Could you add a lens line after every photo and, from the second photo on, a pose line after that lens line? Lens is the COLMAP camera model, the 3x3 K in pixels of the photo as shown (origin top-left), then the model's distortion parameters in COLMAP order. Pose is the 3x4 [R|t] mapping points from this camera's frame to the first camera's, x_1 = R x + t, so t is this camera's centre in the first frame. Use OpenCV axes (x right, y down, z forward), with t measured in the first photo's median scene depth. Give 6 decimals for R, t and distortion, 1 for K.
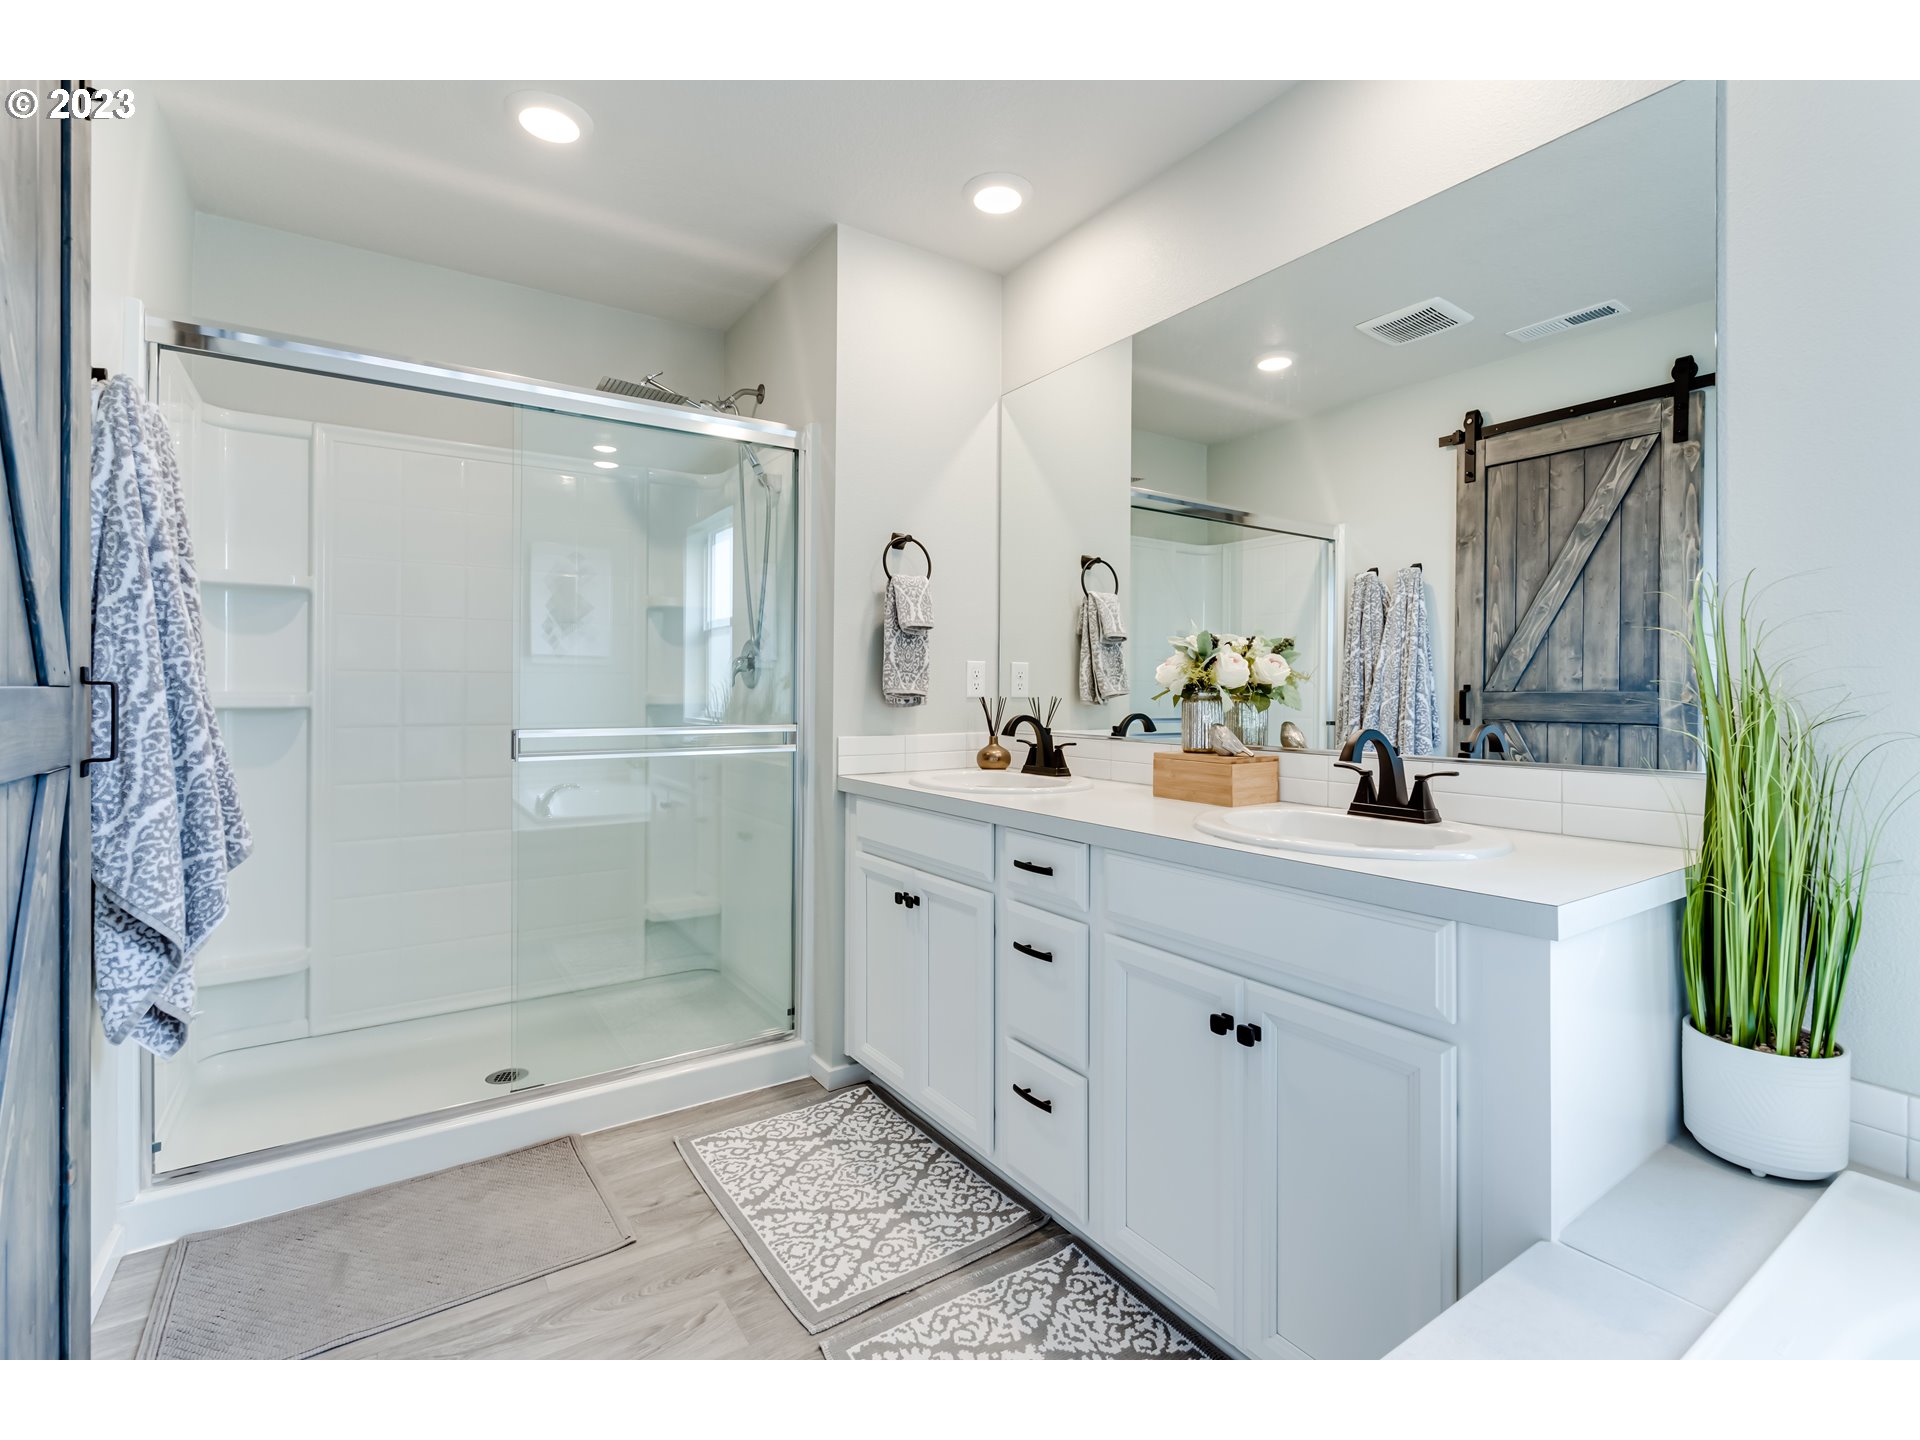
lens RADIAL K [[884.7, 0, 962.2], [0, 884.7, 687.5], [0, 0, 1]] dist [-0.002710, 0.000322]
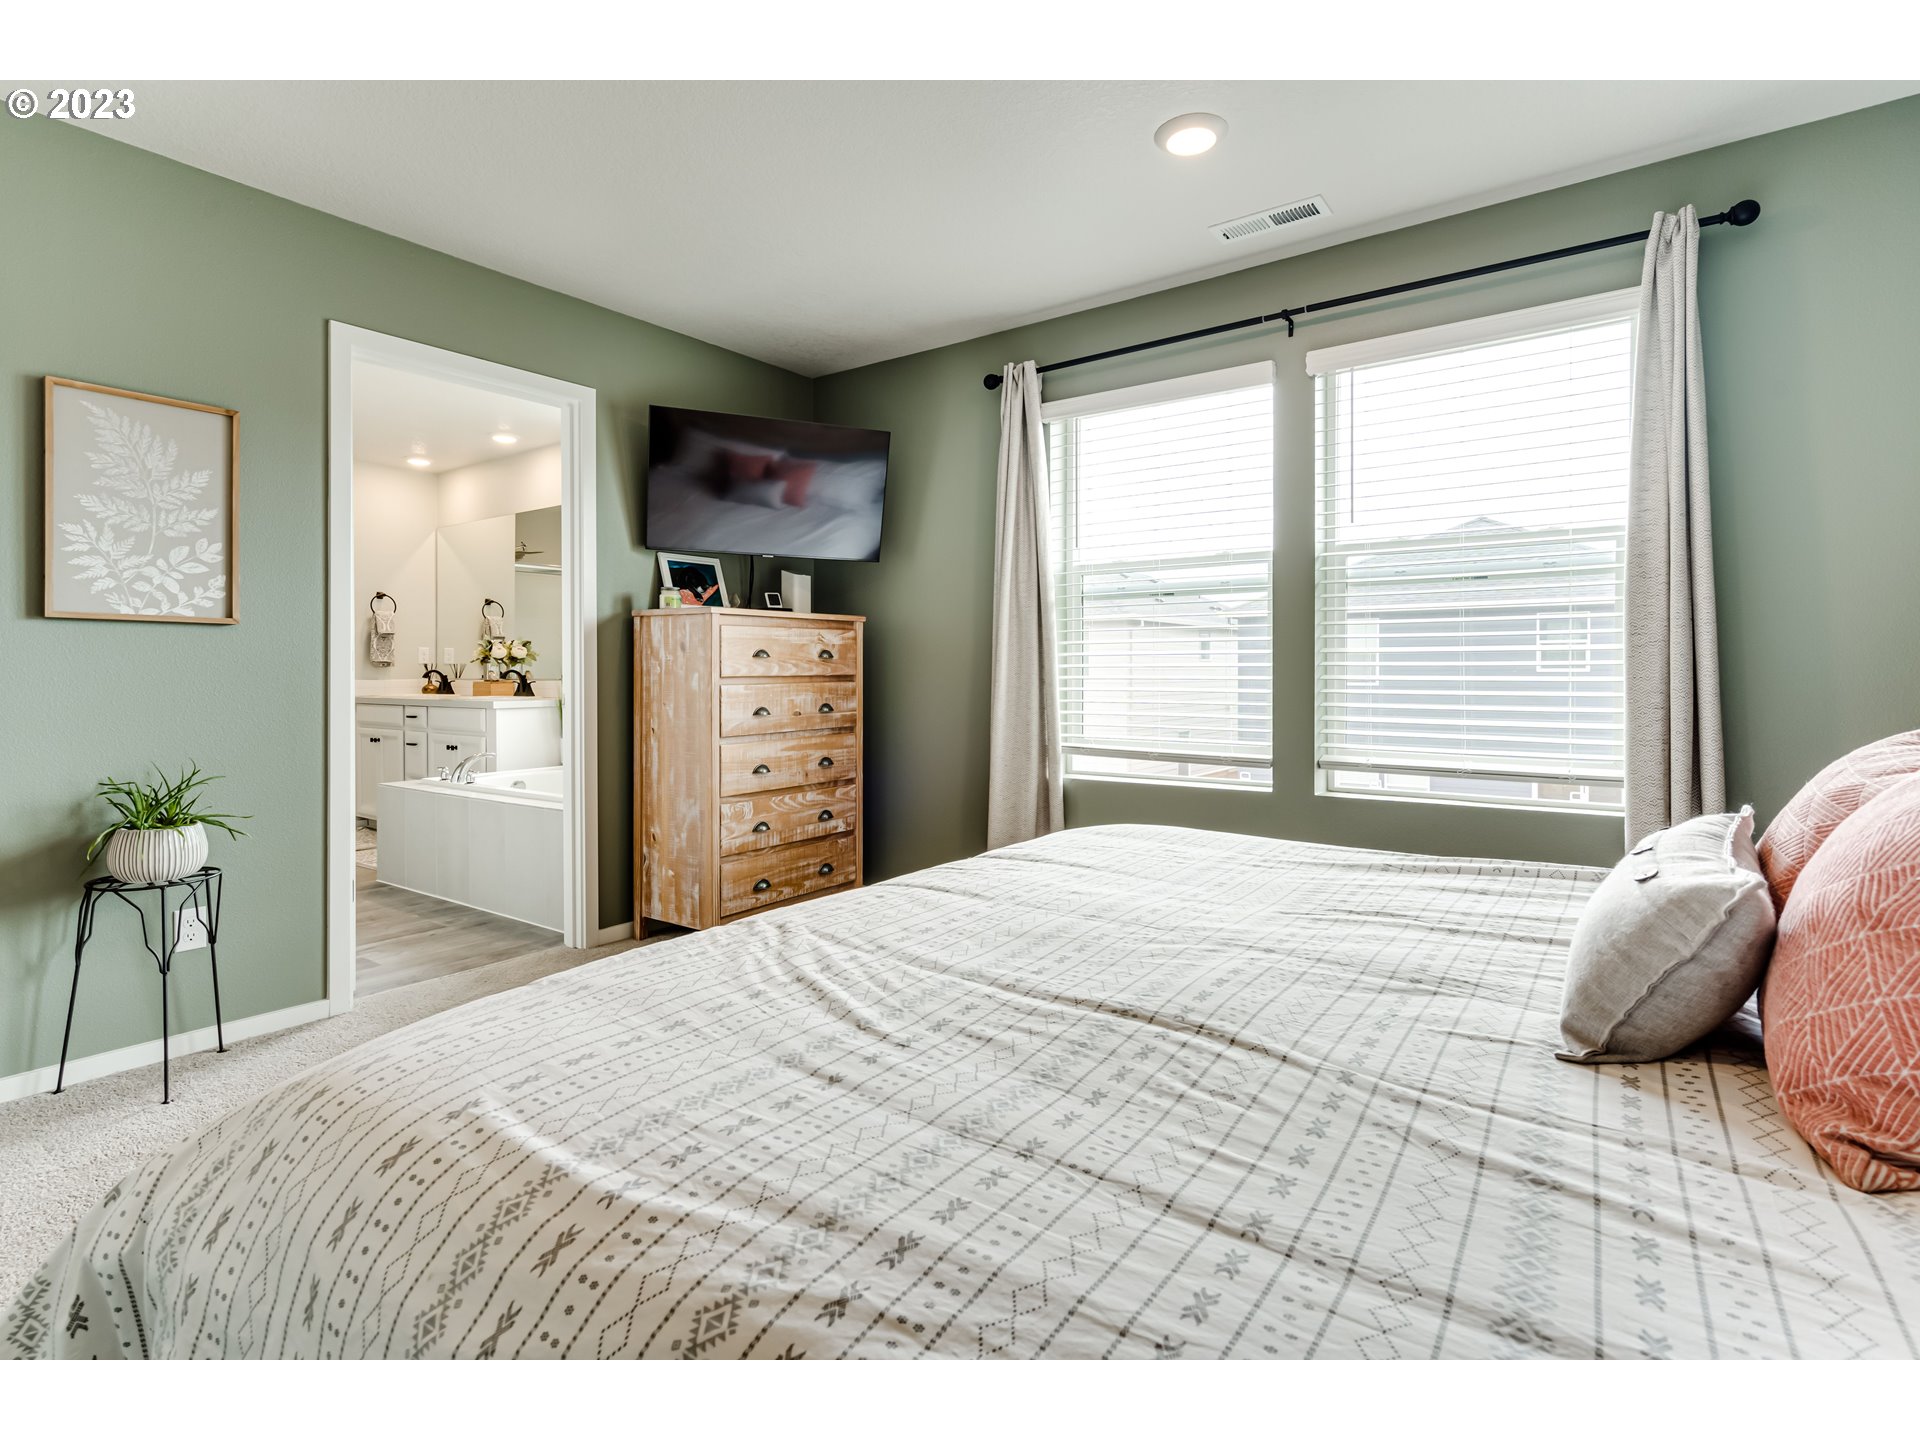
lens RADIAL K [[943.4, 0, 960.6], [0, 943.4, 677.1], [0, 0, 1]] dist [0.001657, 0.000244]
pose [[0.938787, -0.006027, 0.344445, 0.793081], [0.002895, 0.999950, 0.009606, 0.043994], [-0.344485, -0.008021, 0.938757, -2.905592]]
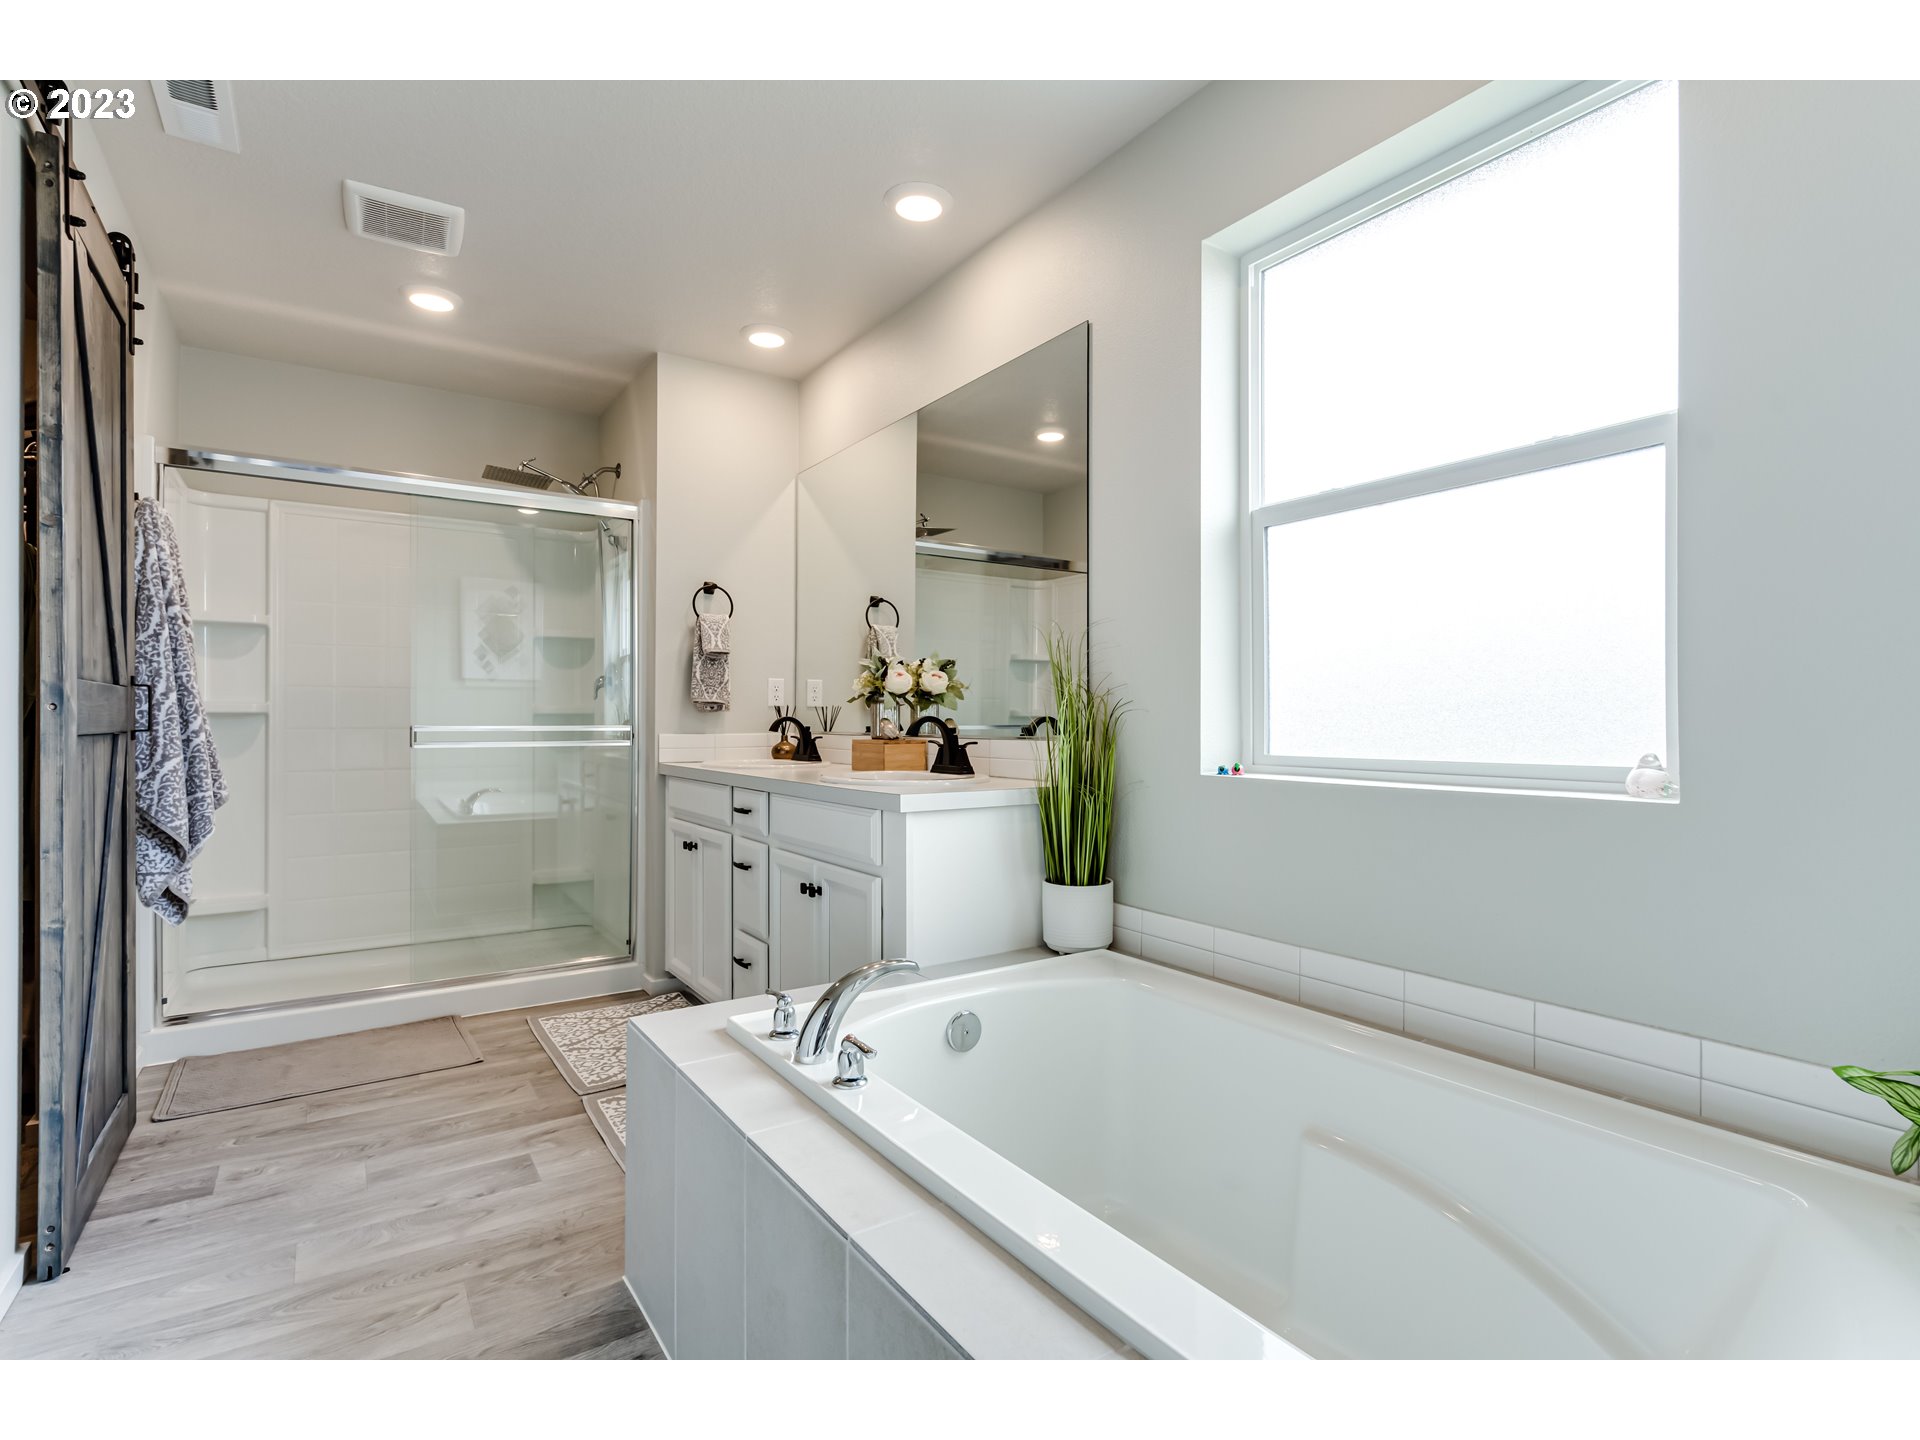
lens RADIAL K [[941.0, 0, 960.0], [0, 941.0, 720.0], [0, 0, 1]] dist [0.000634, 0.000031]
pose [[0.999984, -0.001388, -0.005463, 0.498483], [0.001399, 0.999997, 0.002008, 0.048710], [0.005460, -0.002016, 0.999983, -0.657628]]
